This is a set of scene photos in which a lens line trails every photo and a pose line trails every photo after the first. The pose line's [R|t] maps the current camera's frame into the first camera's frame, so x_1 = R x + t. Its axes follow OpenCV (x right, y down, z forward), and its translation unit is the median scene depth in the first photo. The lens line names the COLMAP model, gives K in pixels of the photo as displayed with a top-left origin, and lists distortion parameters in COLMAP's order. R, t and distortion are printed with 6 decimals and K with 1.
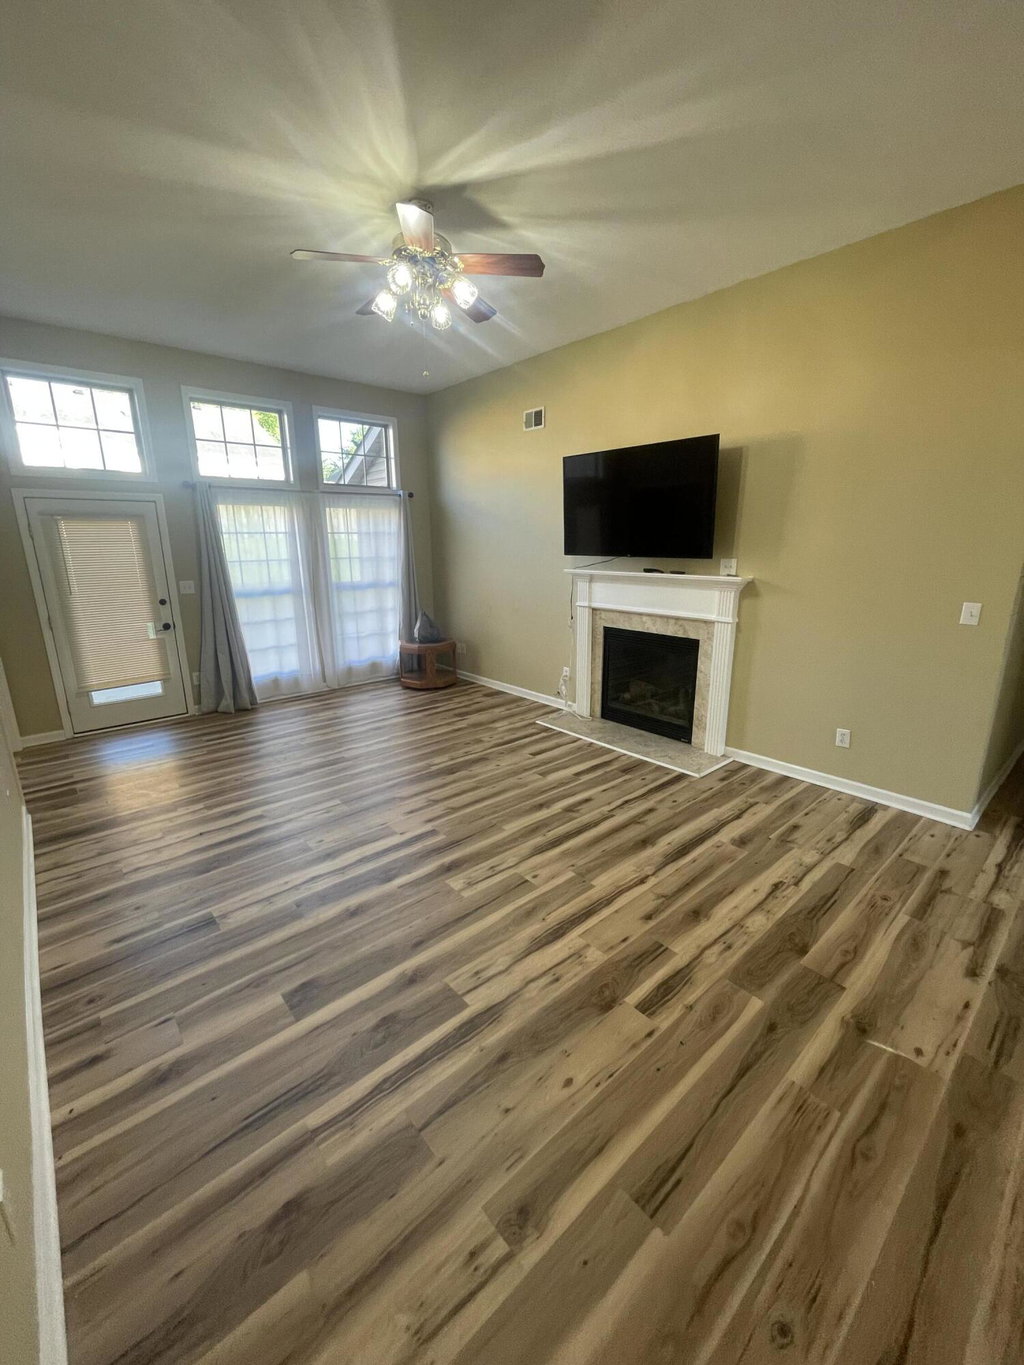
lens RADIAL K [[553.2, 0, 511.1], [0, 553.2, 678.3], [0, 0, 1]] dist [-0.002621, -0.000347]
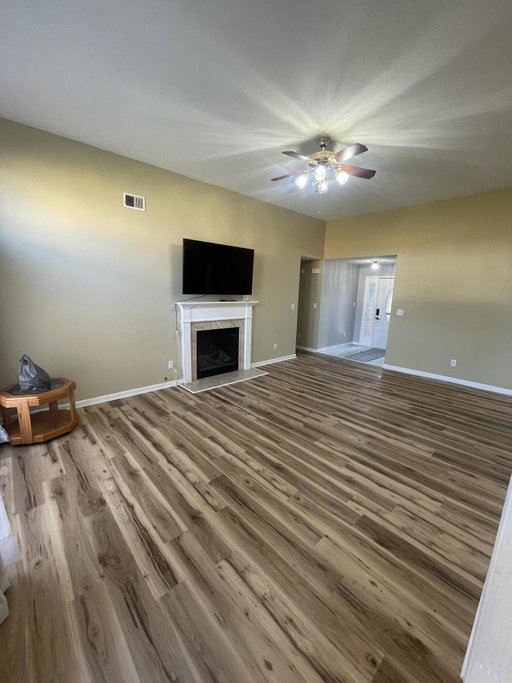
lens RADIAL K [[276.8, 0, 255.5], [0, 276.8, 339.4], [0, 0, 1]] dist [-0.002621, -0.000347]
pose [[-0.022005, -0.173038, 0.984669, -0.992591], [0.216914, 0.960620, 0.173659, -0.239014], [-0.975943, 0.217410, 0.016396, 1.012280]]
